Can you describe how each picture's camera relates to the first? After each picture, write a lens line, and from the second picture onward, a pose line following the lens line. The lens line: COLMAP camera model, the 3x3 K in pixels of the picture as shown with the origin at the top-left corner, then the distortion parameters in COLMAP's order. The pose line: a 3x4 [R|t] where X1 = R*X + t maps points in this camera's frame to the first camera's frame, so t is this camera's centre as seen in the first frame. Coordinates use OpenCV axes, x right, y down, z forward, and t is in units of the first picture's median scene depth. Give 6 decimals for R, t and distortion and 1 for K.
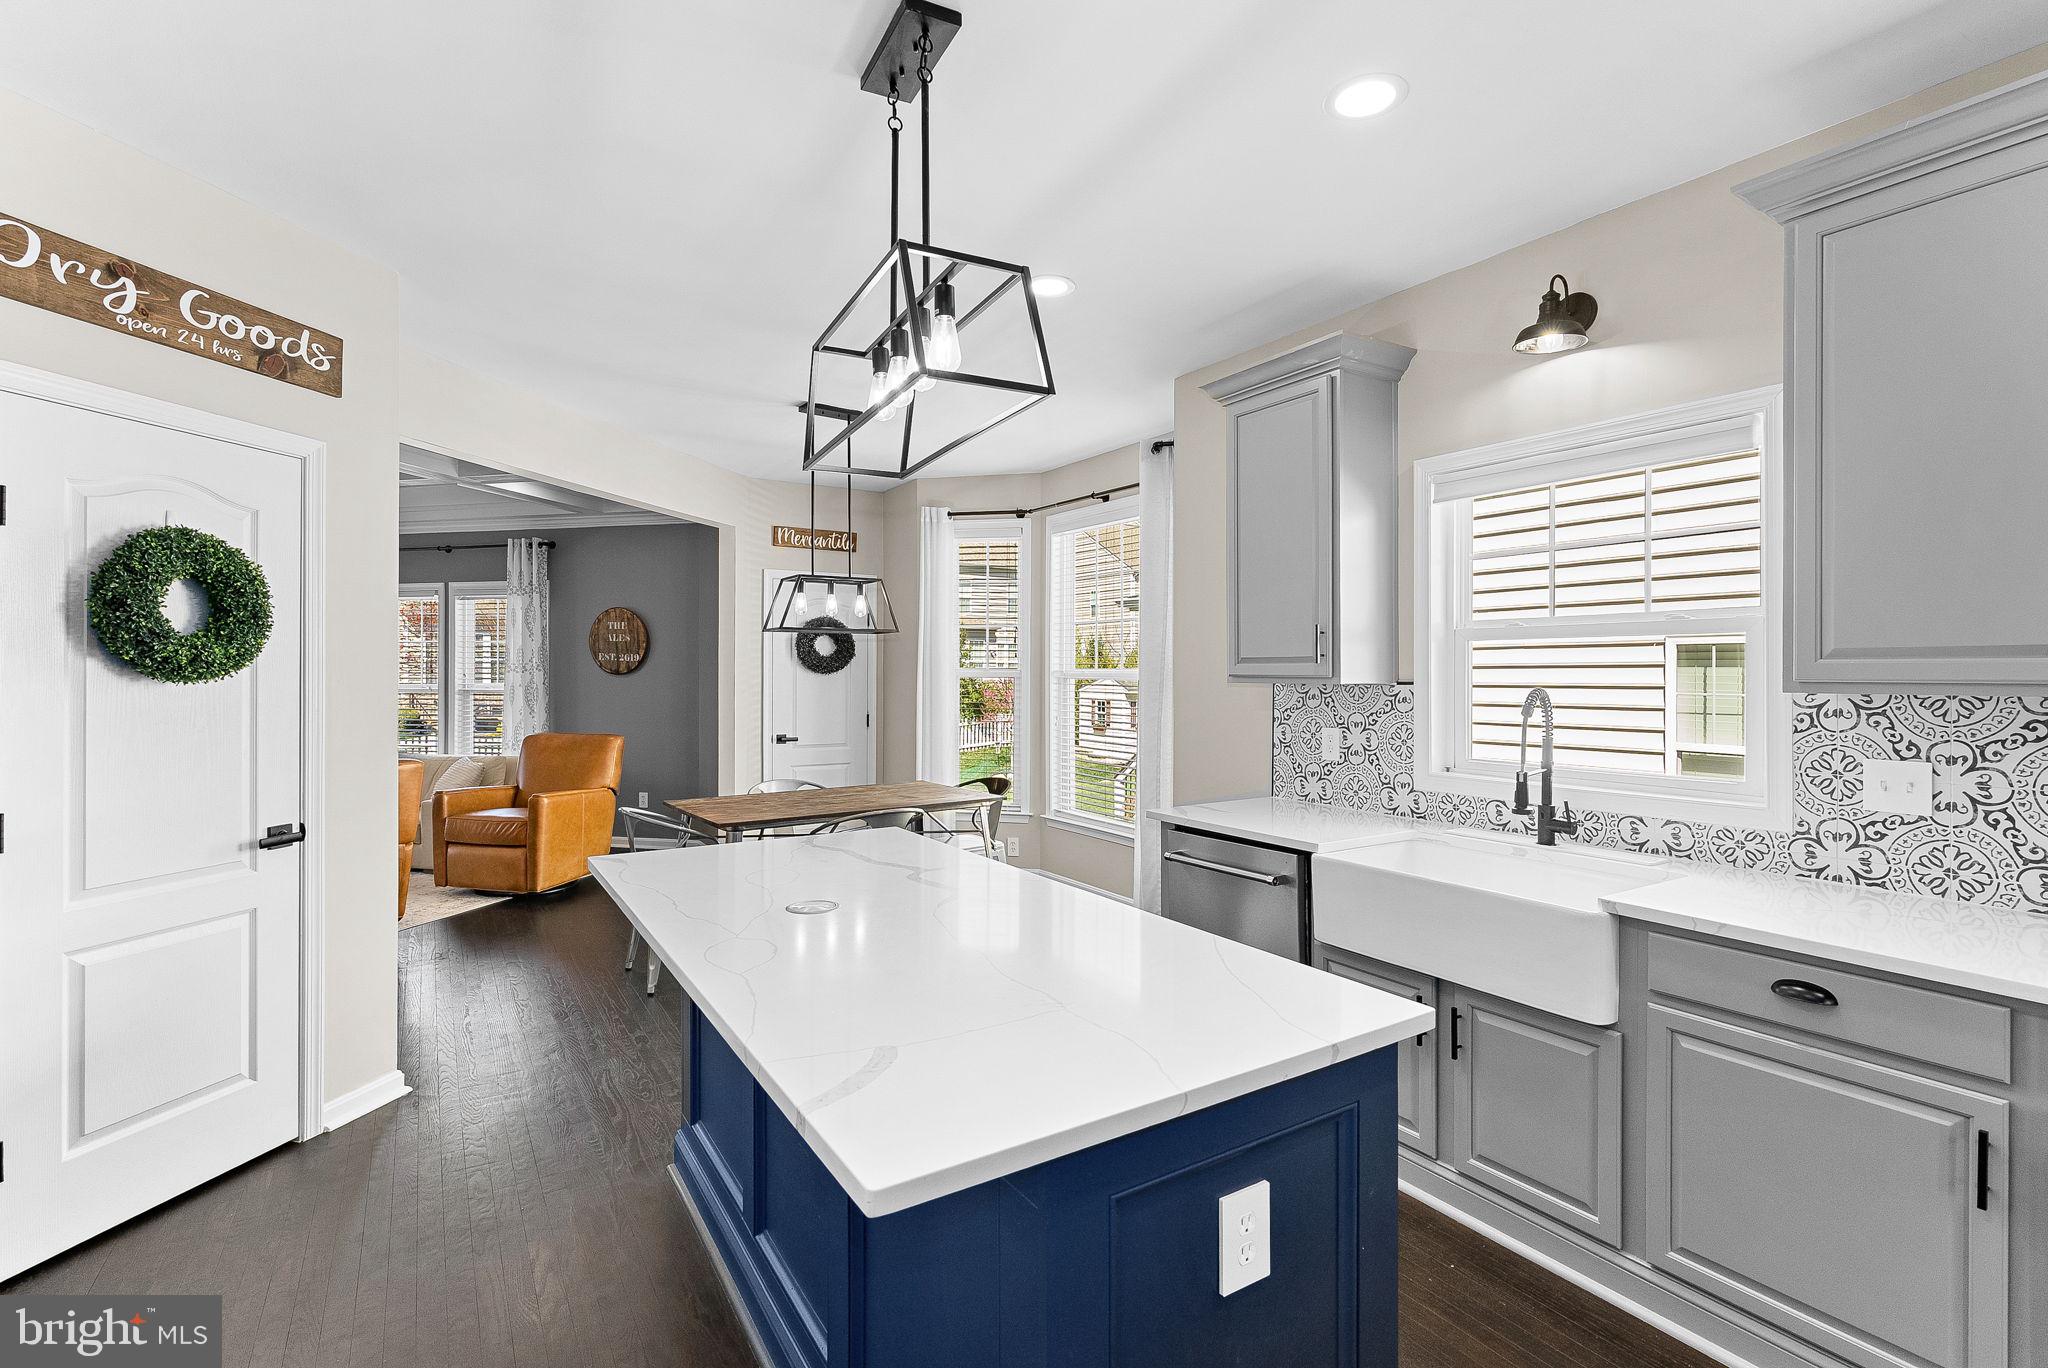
lens RADIAL K [[950.1, 0, 1025.6], [0, 950.1, 673.5], [0, 0, 1]] dist [0.001243, 0.001708]
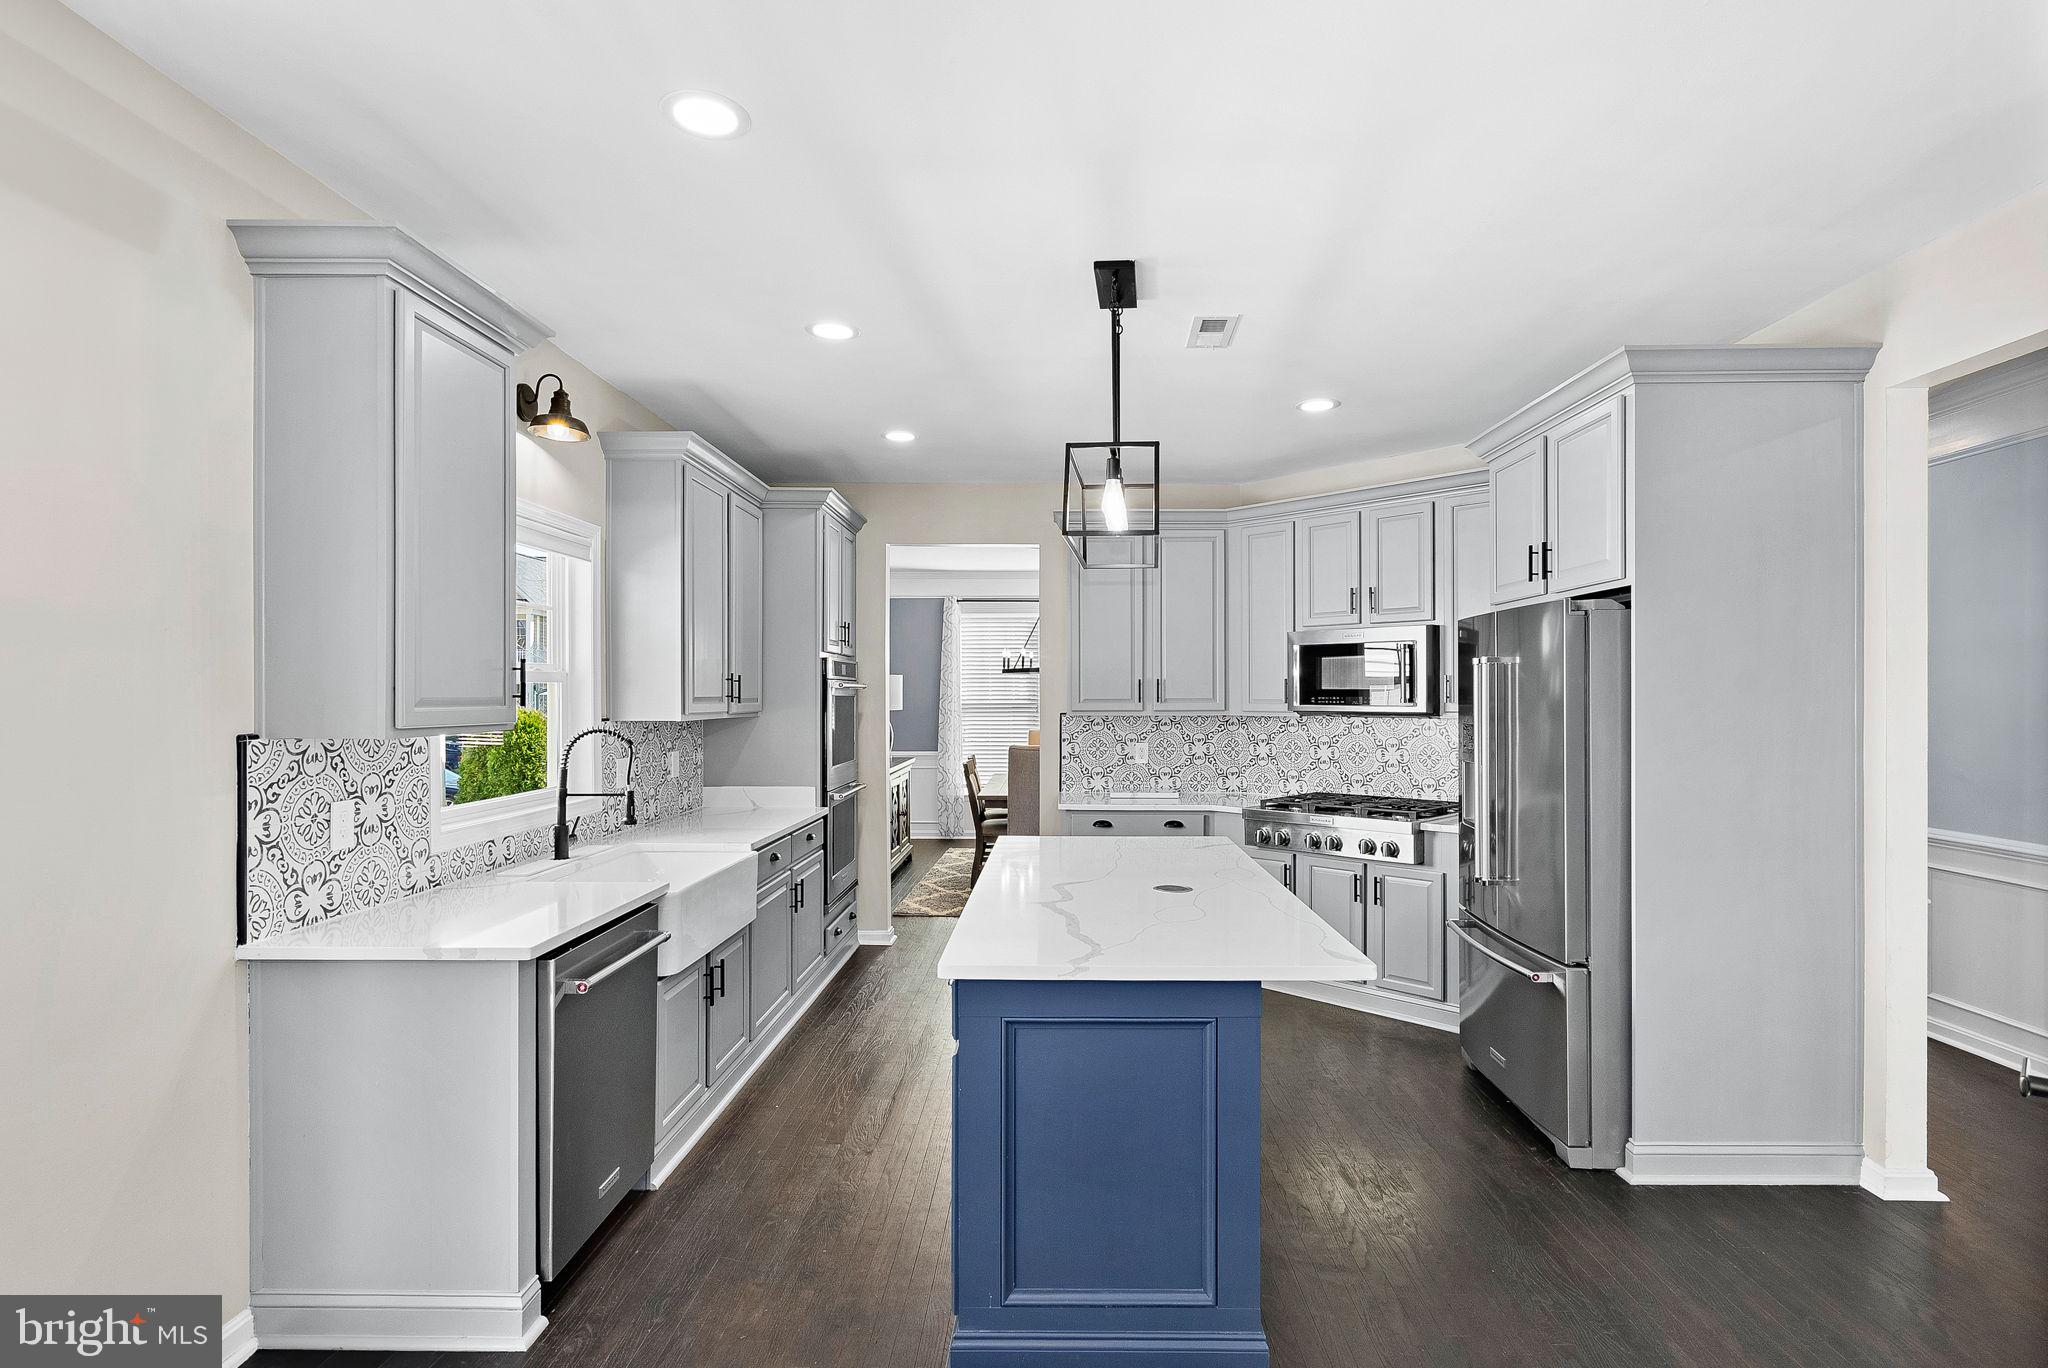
lens RADIAL K [[1005.2, 0, 1052.8], [0, 1005.2, 698.8], [0, 0, 1]] dist [0.003702, 0.000756]
pose [[-0.839328, -0.001962, 0.543621, -0.275337], [0.000742, 0.999988, 0.004755, -0.010481], [-0.543624, 0.004394, -0.839317, 0.736948]]
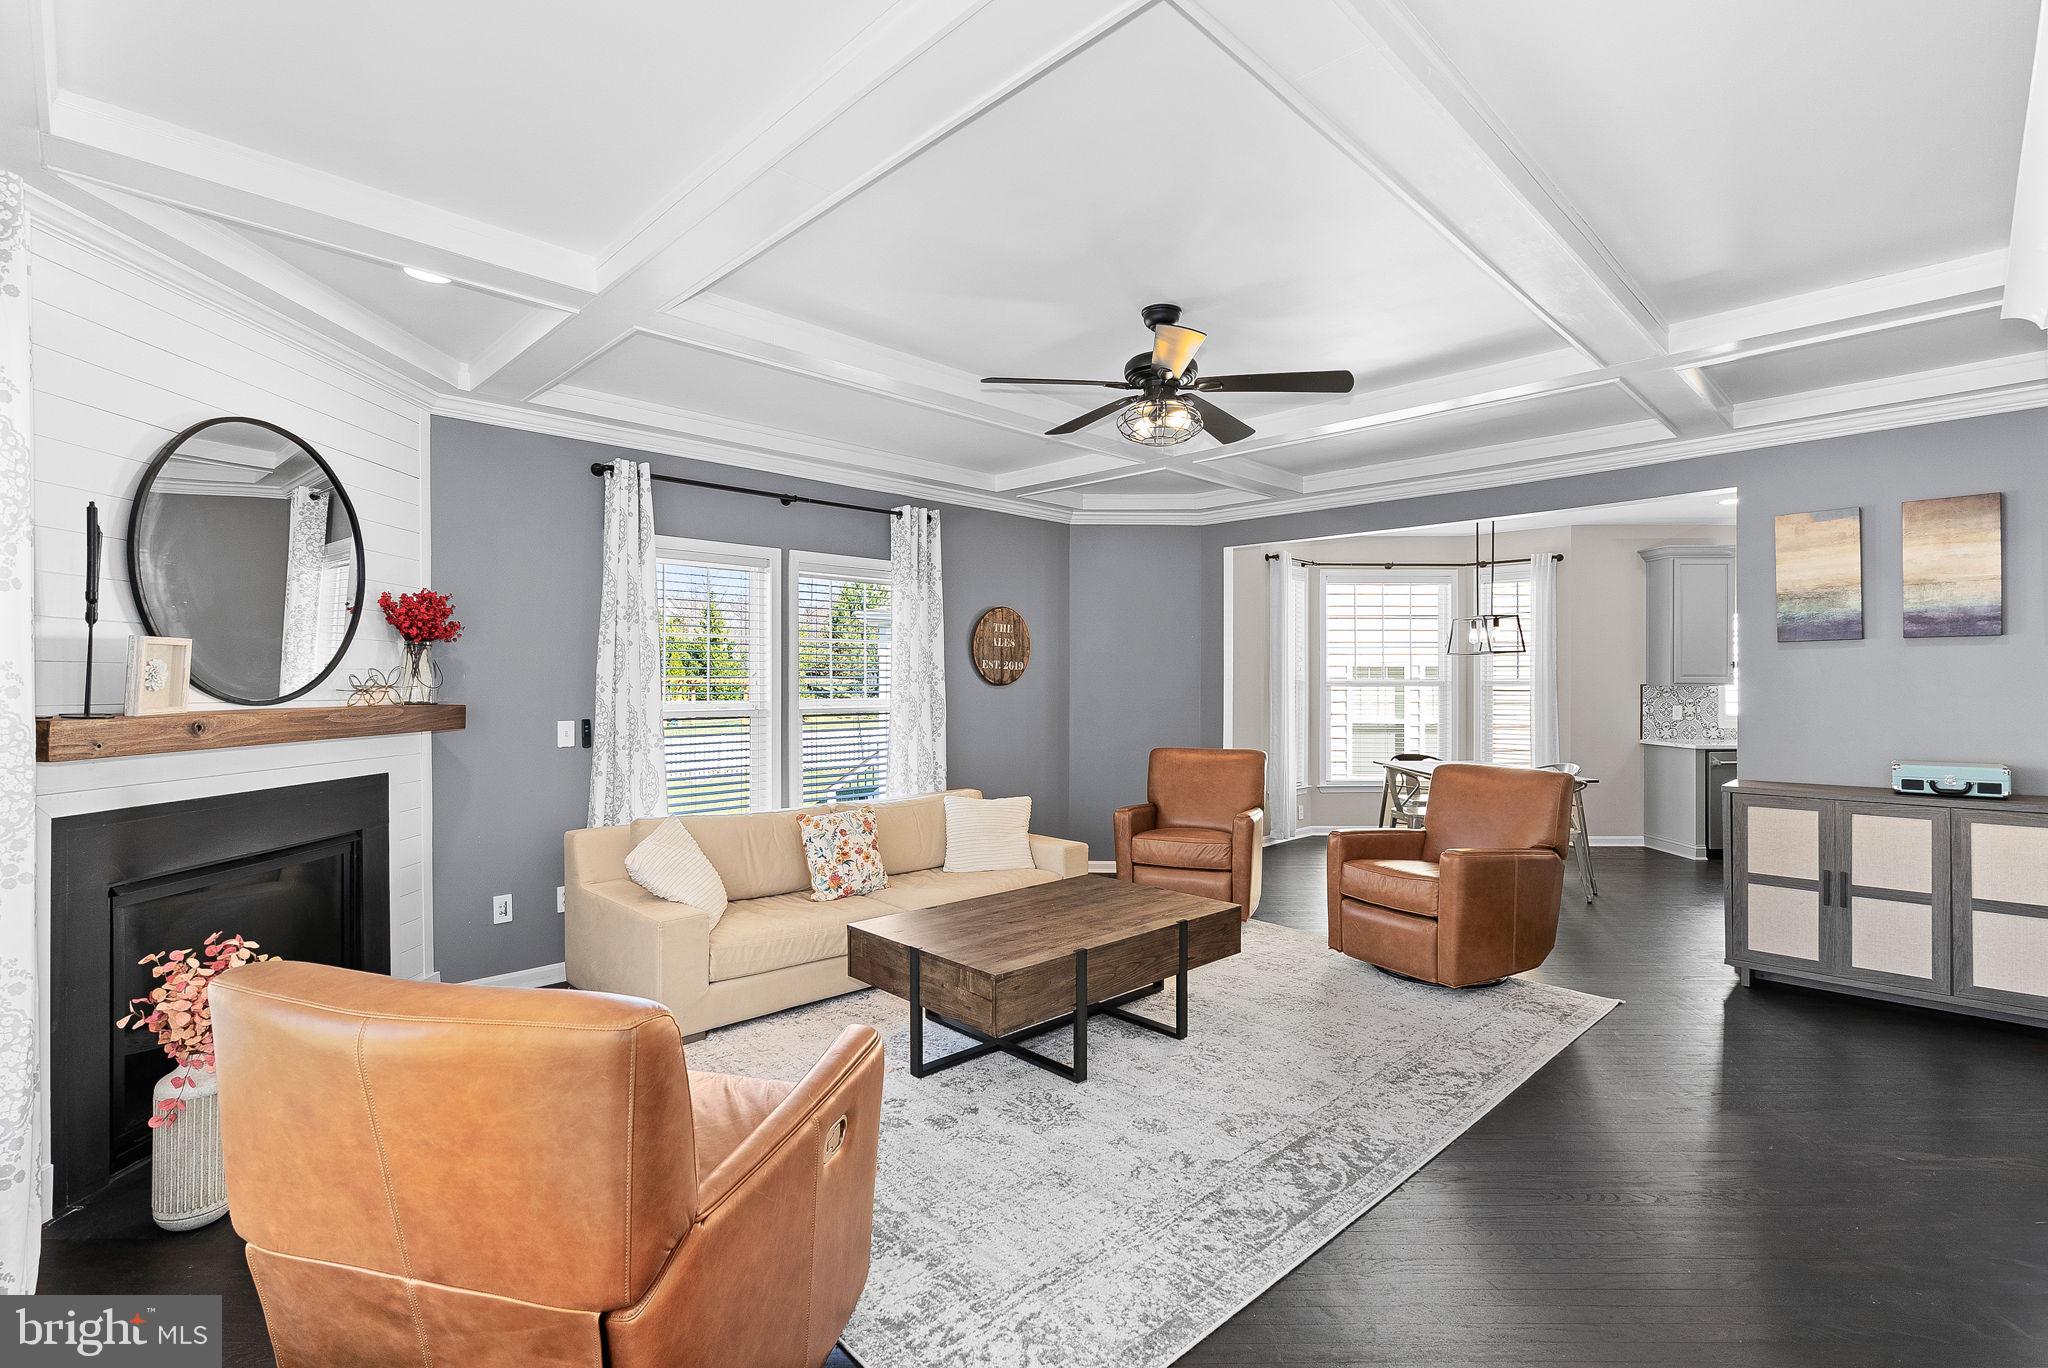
lens RADIAL K [[929.0, 0, 1026.6], [0, 929.0, 681.8], [0, 0, 1]] dist [-0.006497, 0.003644]
pose [[0.533027, -0.002552, 0.846094, -1.329144], [0.002662, 0.999996, 0.001339, -0.003643], [-0.846094, 0.001539, 0.533031, 0.629962]]
